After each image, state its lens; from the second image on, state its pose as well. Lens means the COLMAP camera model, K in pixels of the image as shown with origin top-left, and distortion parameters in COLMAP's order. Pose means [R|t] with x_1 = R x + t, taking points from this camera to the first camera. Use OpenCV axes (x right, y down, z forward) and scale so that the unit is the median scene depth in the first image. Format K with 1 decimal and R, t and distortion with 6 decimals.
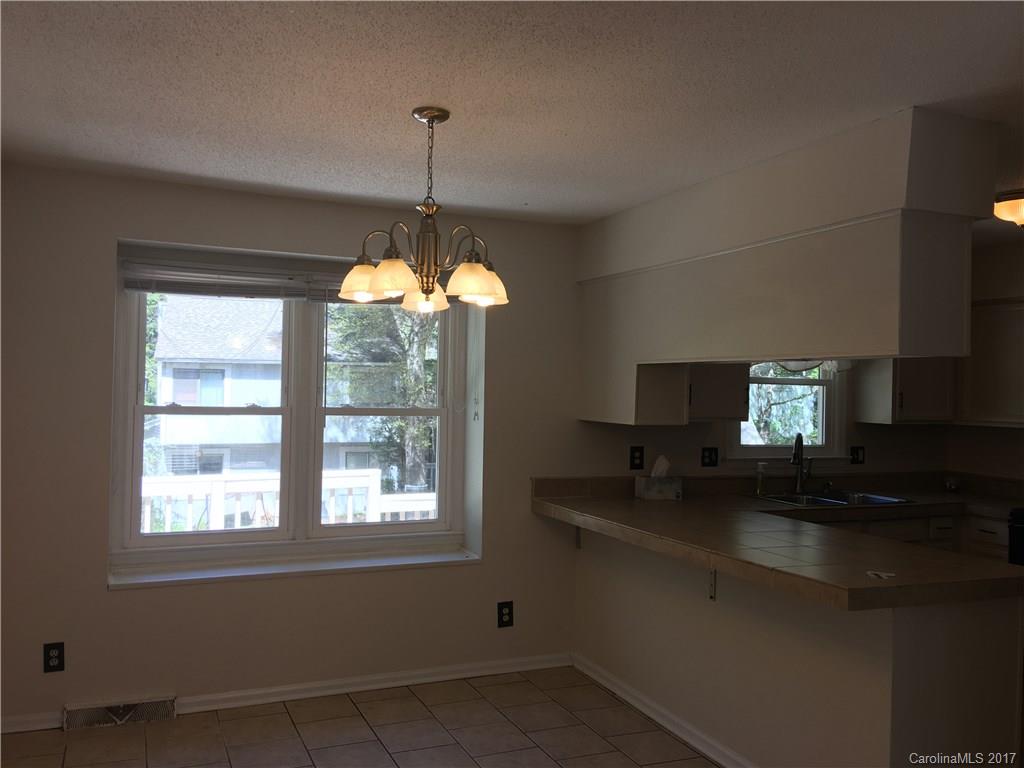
lens RADIAL K [[868.9, 0, 508.8], [0, 868.9, 379.8], [0, 0, 1]] dist [0.122199, -0.165162]
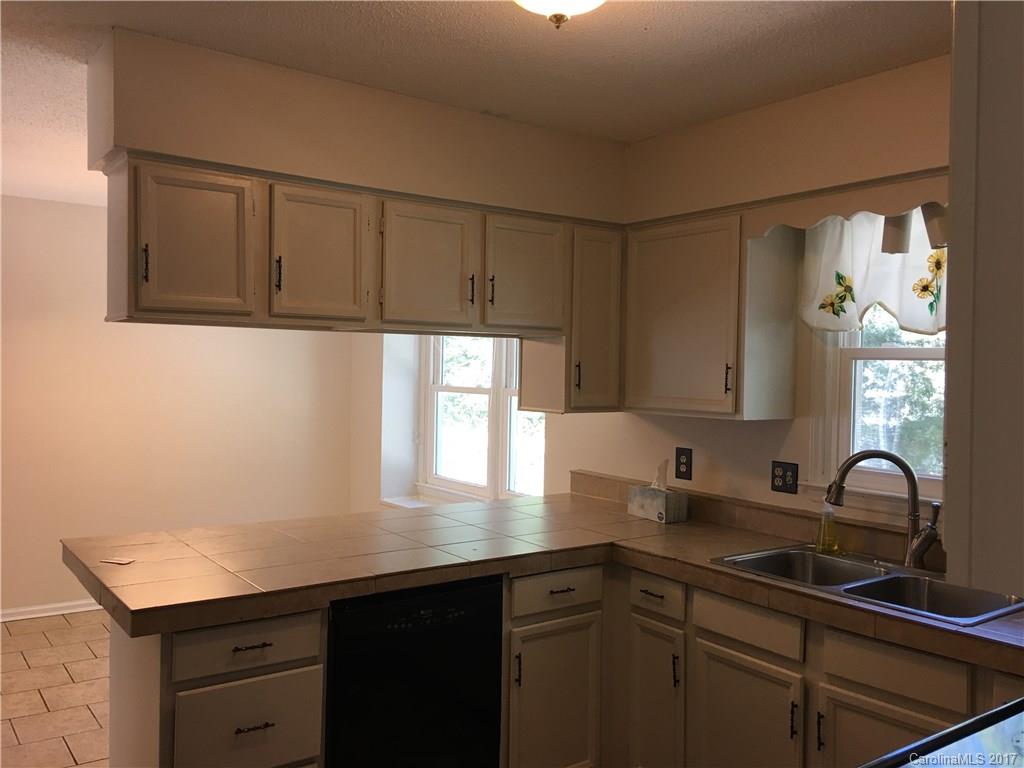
lens RADIAL K [[868.9, 0, 508.8], [0, 868.9, 379.8], [0, 0, 1]] dist [0.122199, -0.165162]
pose [[0.216928, -0.006893, -0.976163, 0.810266], [-0.008137, 0.999928, -0.008869, 0.025116], [0.976154, 0.009867, 0.216856, 0.670066]]
